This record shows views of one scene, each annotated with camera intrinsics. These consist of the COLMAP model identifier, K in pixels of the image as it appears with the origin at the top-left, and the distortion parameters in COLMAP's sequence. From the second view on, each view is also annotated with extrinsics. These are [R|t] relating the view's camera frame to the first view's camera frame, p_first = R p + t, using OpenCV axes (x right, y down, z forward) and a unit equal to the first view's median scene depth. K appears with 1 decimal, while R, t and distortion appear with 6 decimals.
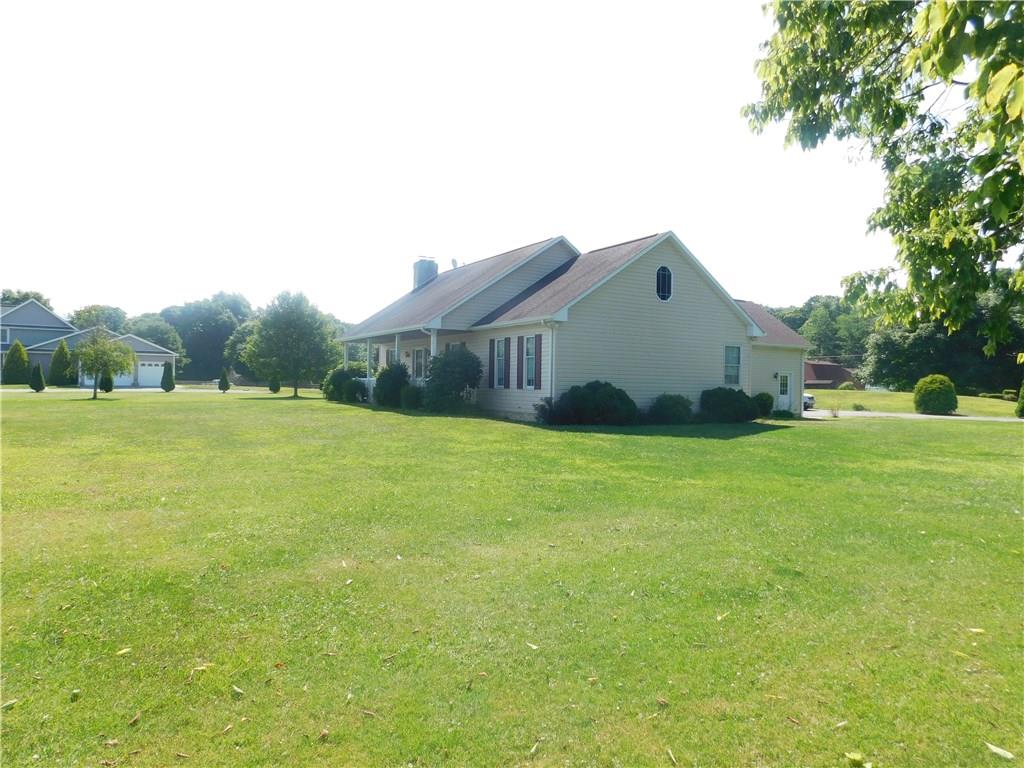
lens RADIAL K [[678.5, 0, 516.9], [0, 678.5, 389.9], [0, 0, 1]] dist [-0.064417, 0.051643]
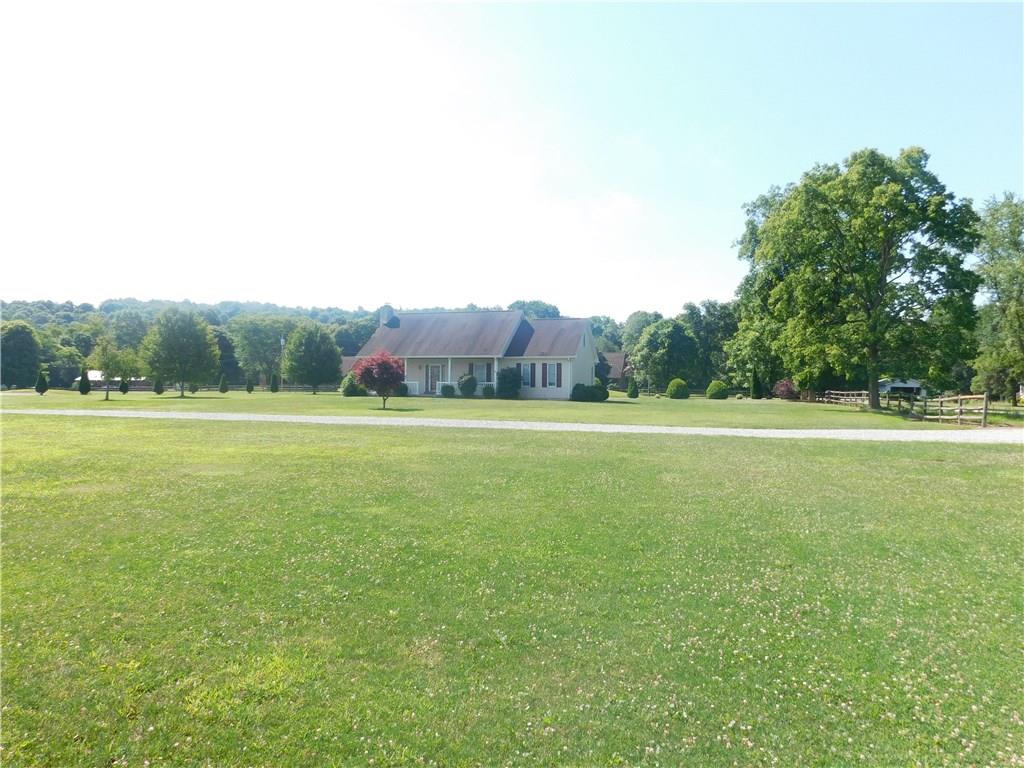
lens RADIAL K [[678.5, 0, 516.4], [0, 678.5, 384.6], [0, 0, 1]] dist [-0.064417, 0.051643]
pose [[0.743275, -0.009893, 0.668913, -1.381538], [0.010913, 0.999937, 0.002662, -0.014532], [-0.668897, 0.005321, 0.743336, -0.518809]]
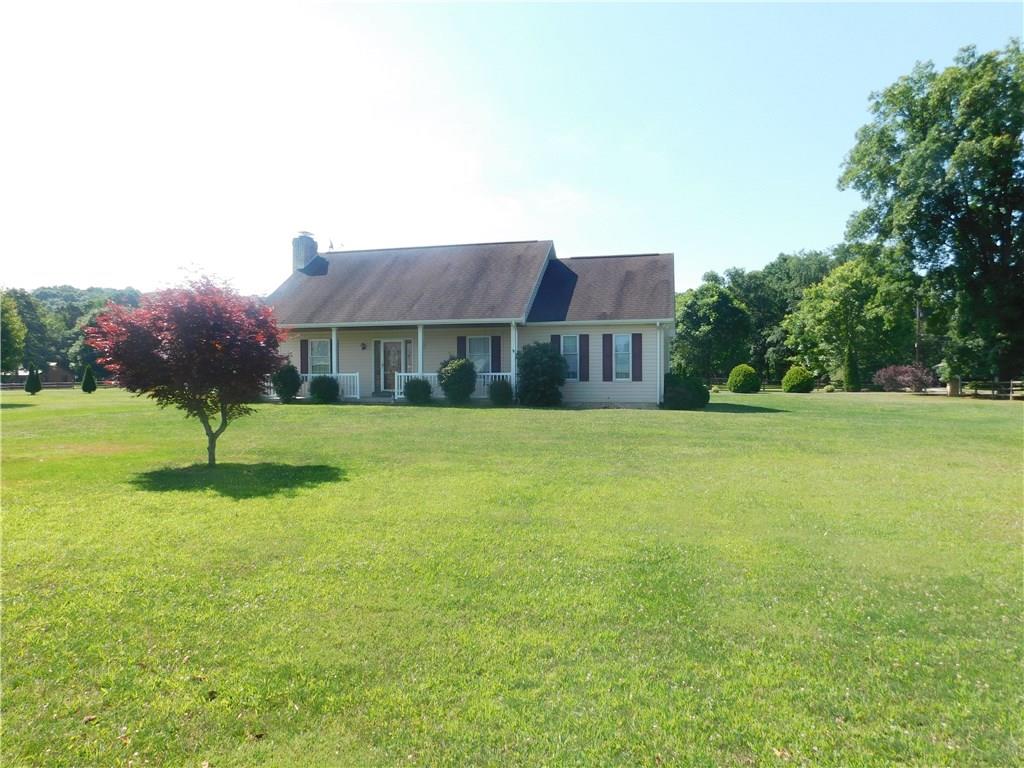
lens RADIAL K [[678.5, 0, 513.2], [0, 678.5, 387.9], [0, 0, 1]] dist [-0.064417, 0.051643]
pose [[0.710114, -0.032257, 0.703348, -0.806202], [0.021755, 0.999478, 0.023873, -0.018198], [-0.703751, -0.001651, 0.710445, 0.280576]]
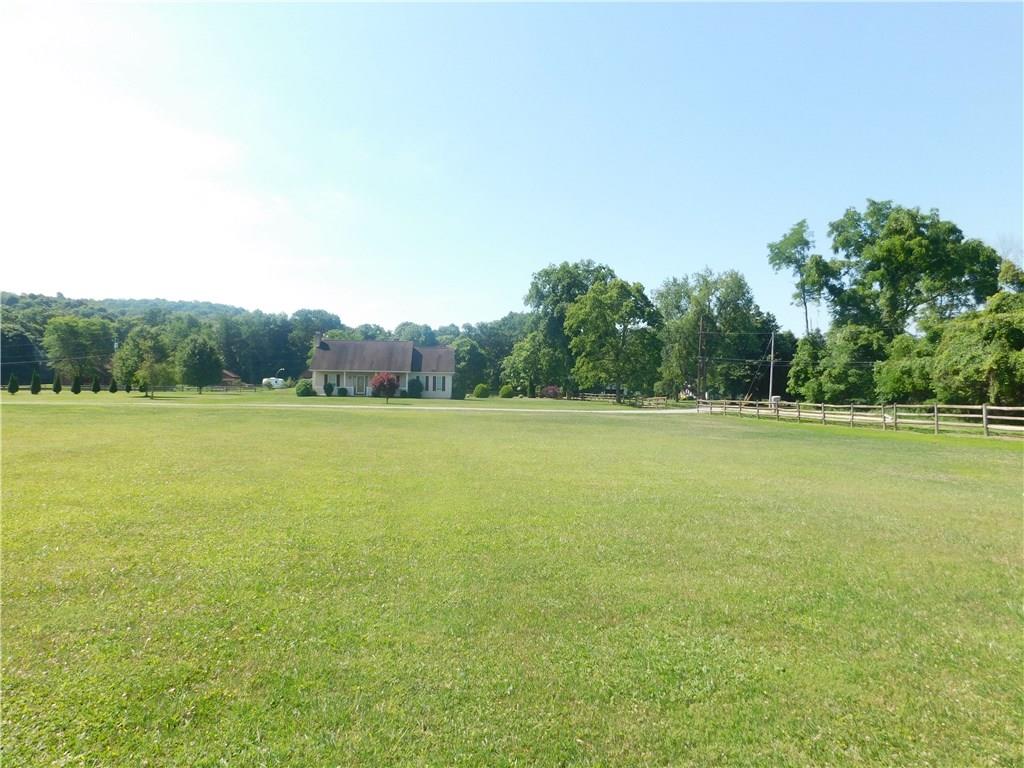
lens RADIAL K [[678.5, 0, 514.3], [0, 678.5, 383.1], [0, 0, 1]] dist [-0.064417, 0.051643]
pose [[0.421184, -0.004772, 0.906963, -2.763923], [0.000226, 0.999987, 0.005156, -0.054573], [-0.906975, -0.001966, 0.421180, -0.806642]]
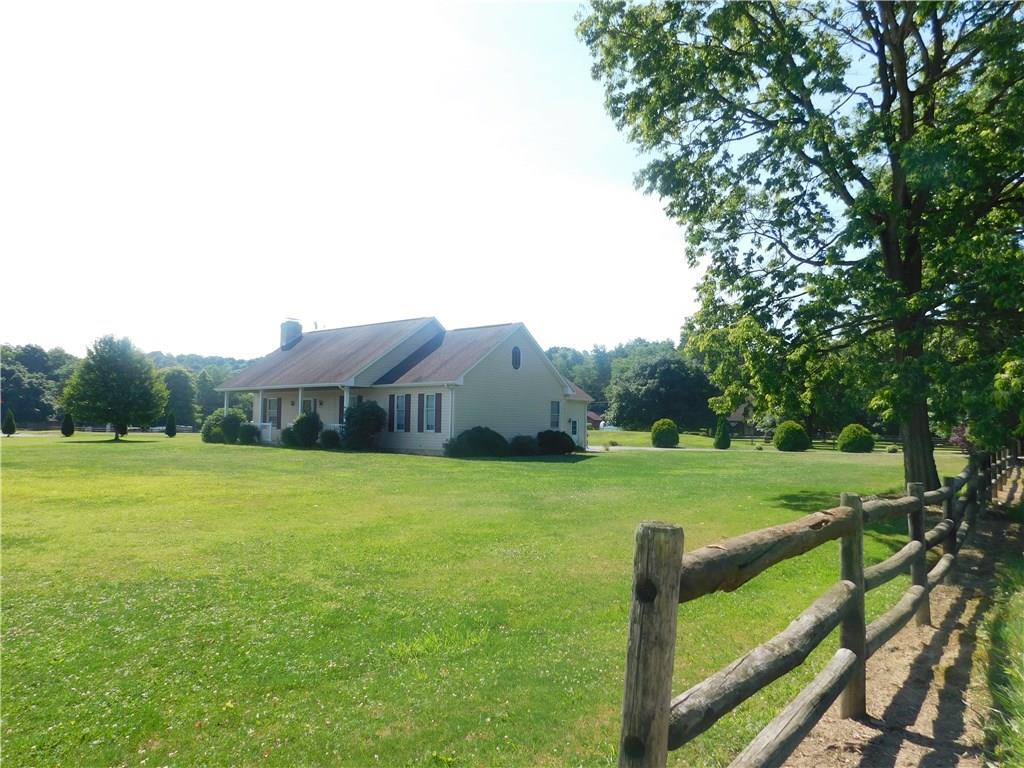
lens RADIAL K [[678.5, 0, 517.6], [0, 678.5, 390.6], [0, 0, 1]] dist [-0.064417, 0.051643]
pose [[0.928284, 0.015067, 0.371568, -0.291920], [0.006714, 0.998337, -0.057256, -0.004745], [-0.371812, 0.055644, 0.926639, -0.315062]]
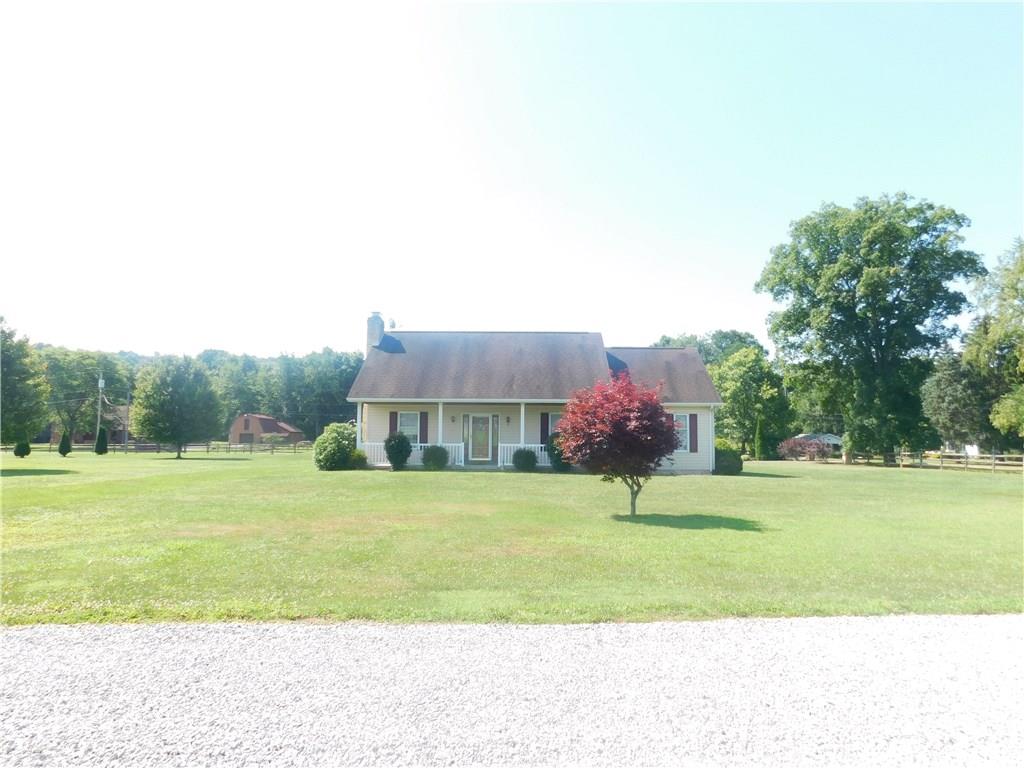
lens RADIAL K [[678.5, 0, 514.7], [0, 678.5, 389.8], [0, 0, 1]] dist [-0.064417, 0.051643]
pose [[0.532088, 0.052733, 0.845045, -1.196249], [0.008949, 0.997653, -0.067891, -0.033432], [-0.846642, 0.043687, 0.530367, 0.478814]]
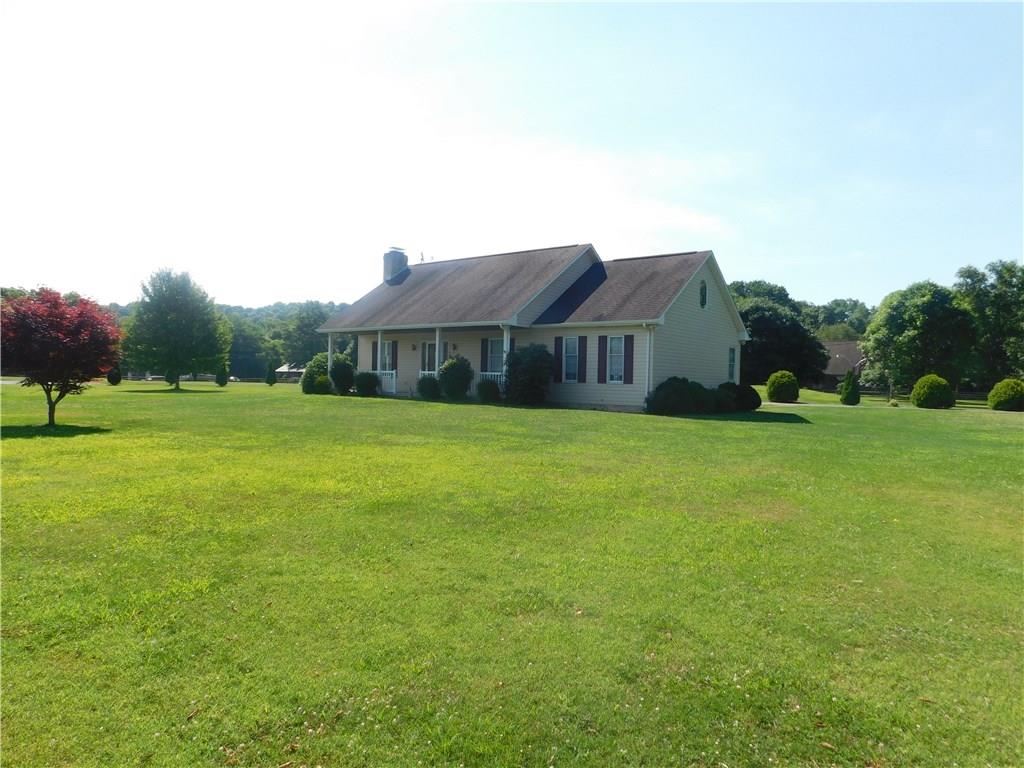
lens RADIAL K [[678.5, 0, 519.7], [0, 678.5, 390.8], [0, 0, 1]] dist [-0.064417, 0.051643]
pose [[0.928826, -0.002585, 0.370508, -0.480244], [-0.002919, 0.999894, 0.014295, -0.003799], [-0.370506, -0.014359, 0.928719, 0.012962]]
